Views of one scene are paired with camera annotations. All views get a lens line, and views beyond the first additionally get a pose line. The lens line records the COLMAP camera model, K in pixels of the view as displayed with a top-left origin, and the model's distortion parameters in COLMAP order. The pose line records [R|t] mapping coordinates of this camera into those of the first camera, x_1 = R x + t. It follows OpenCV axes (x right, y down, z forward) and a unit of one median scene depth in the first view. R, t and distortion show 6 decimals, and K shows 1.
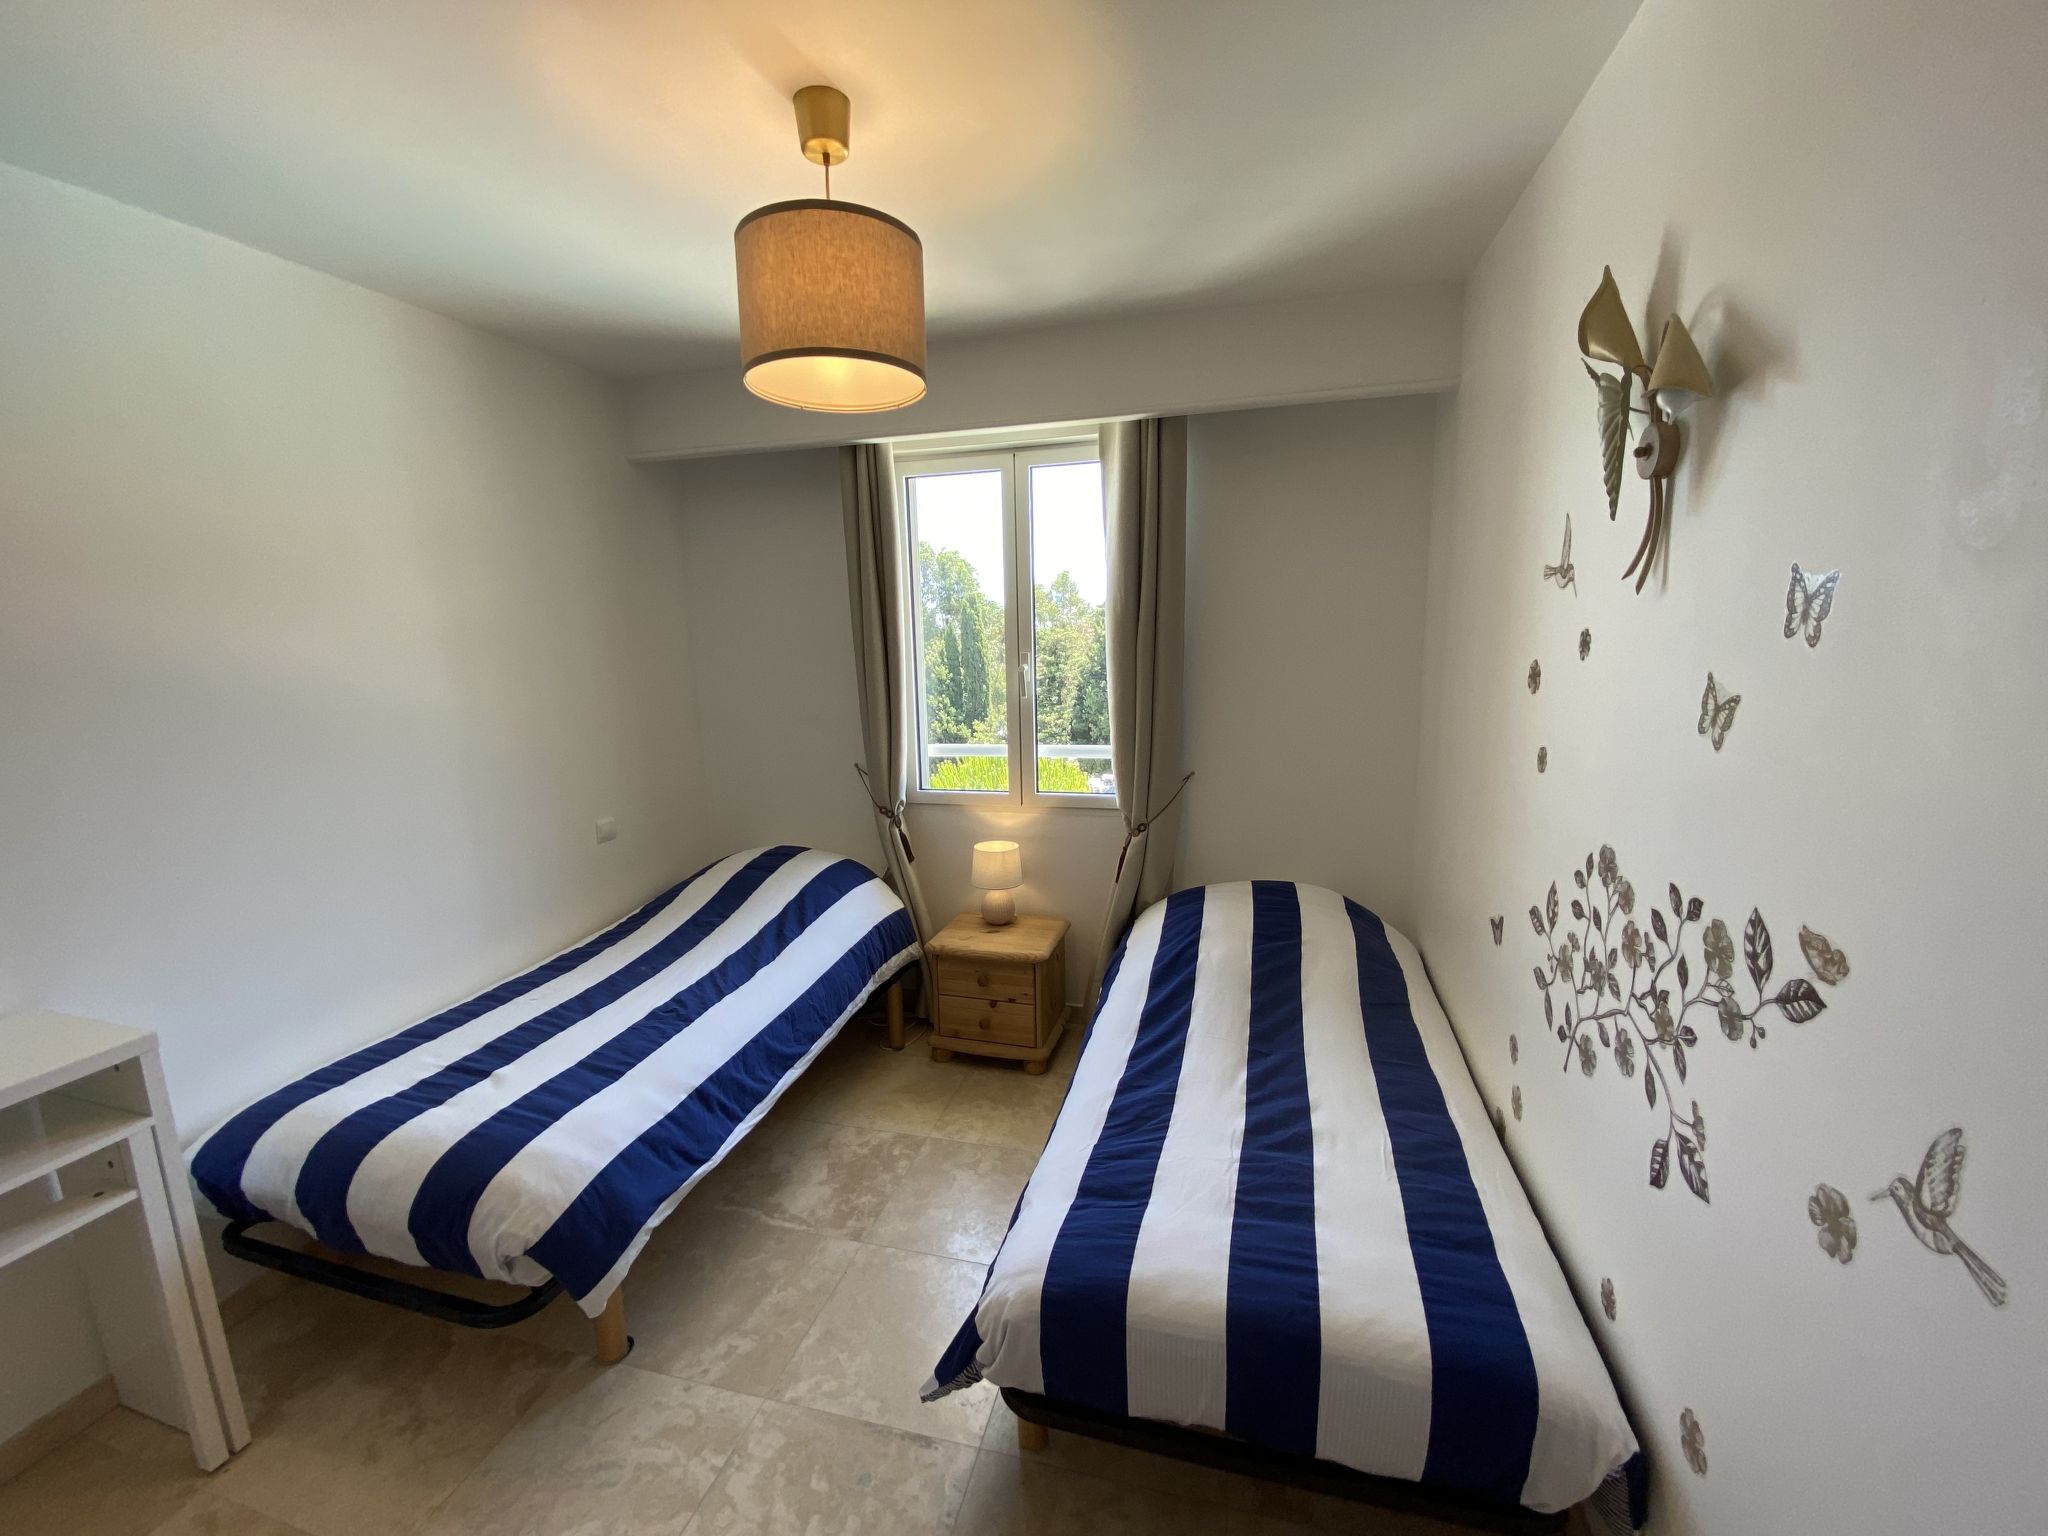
lens RADIAL K [[833.1, 0, 1024.0], [0, 833.1, 768.0], [0, 0, 1]] dist [0.001266, -0.013598]
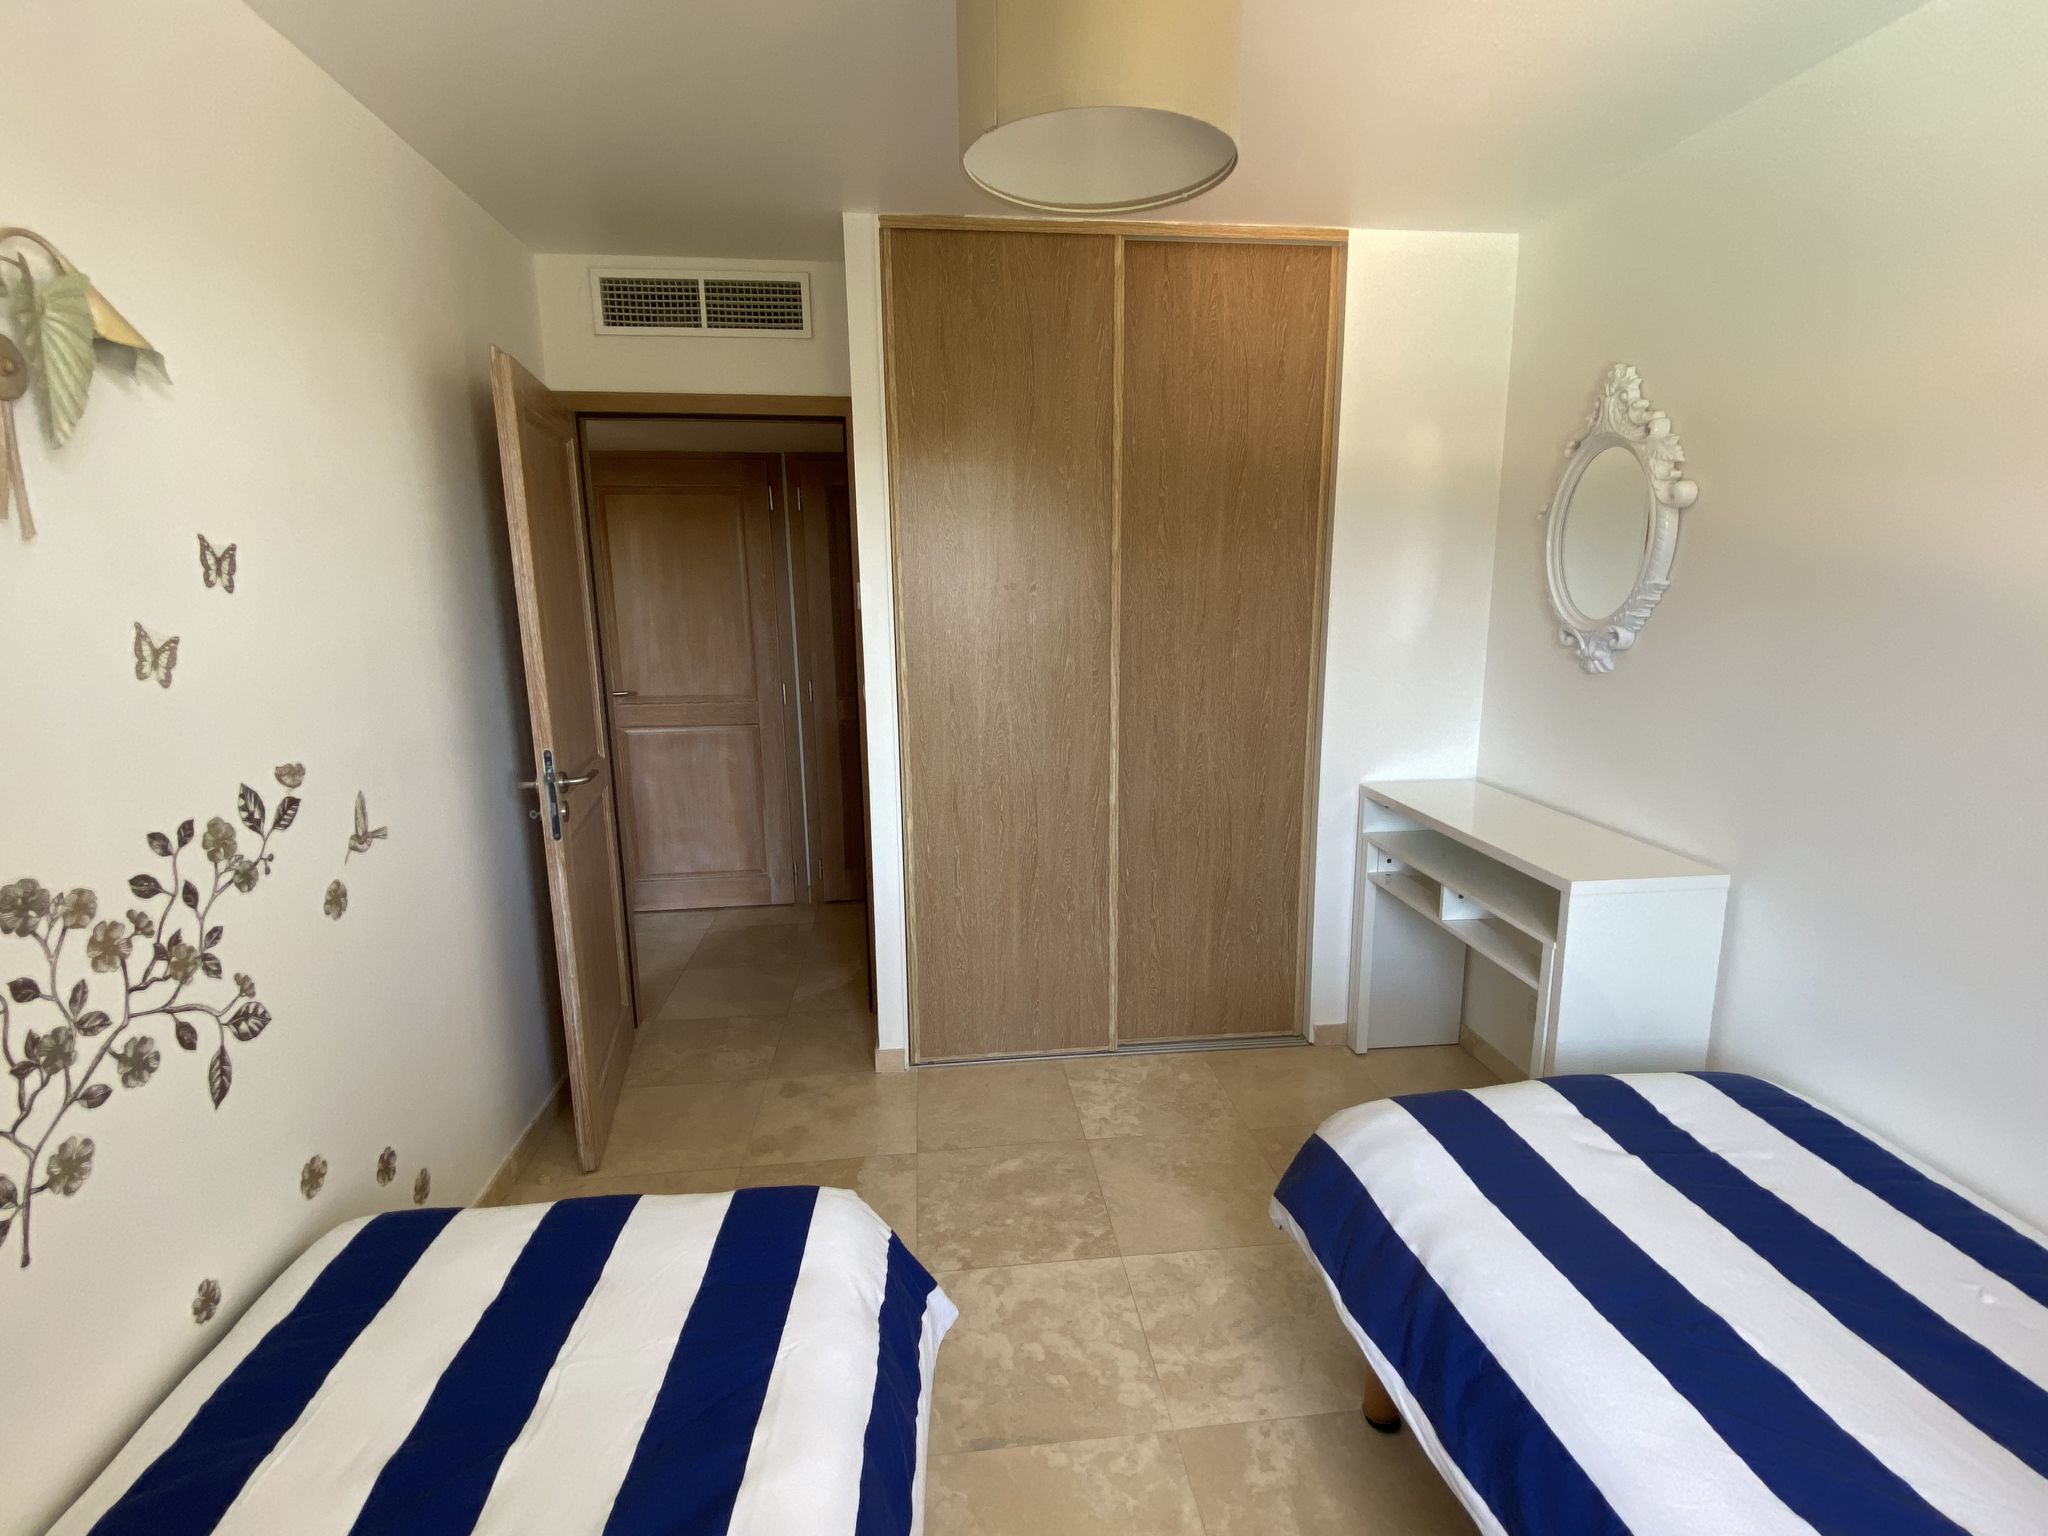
lens RADIAL K [[957.3, 0, 1011.0], [0, 957.3, 773.3], [0, 0, 1]] dist [0.036887, -0.024557]
pose [[-0.935168, 0.103876, -0.338630, 0.135447], [-0.023173, 0.936041, 0.351127, -0.266901], [0.353445, 0.336210, -0.872949, 1.709312]]
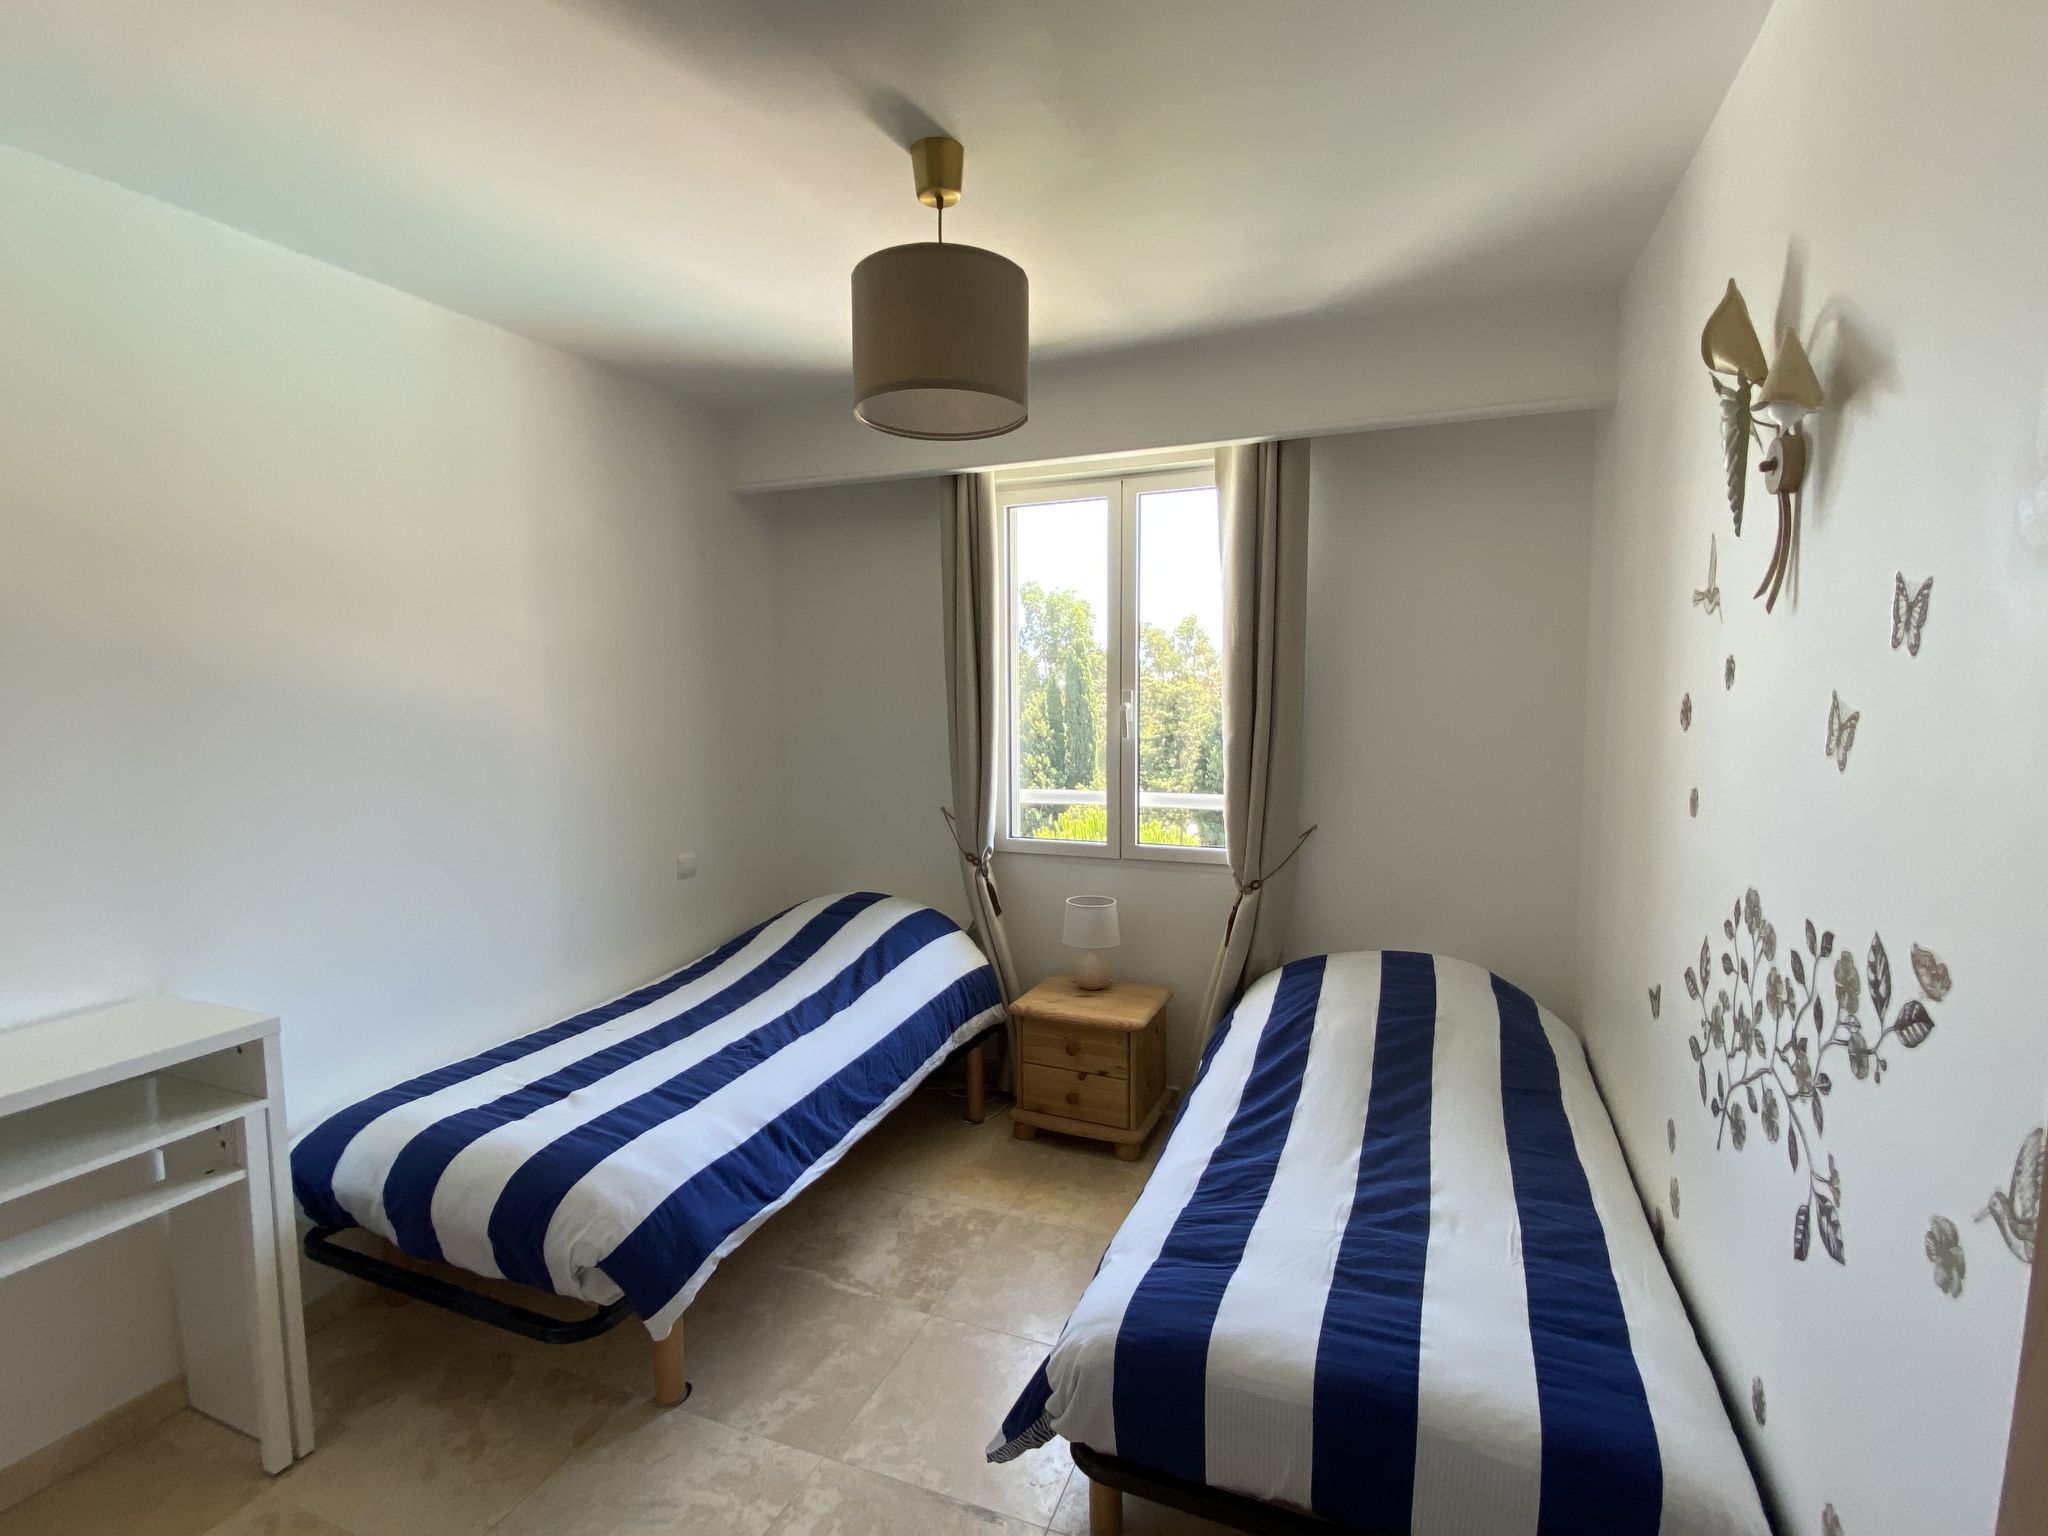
lens RADIAL K [[969.4, 0, 1021.4], [0, 969.4, 769.9], [0, 0, 1]] dist [-0.000355, -0.013787]
pose [[0.992610, 0.025124, -0.118719, 0.023704], [-0.033858, 0.996820, -0.072132, 0.057202], [0.116529, 0.075619, 0.990304, -0.128838]]
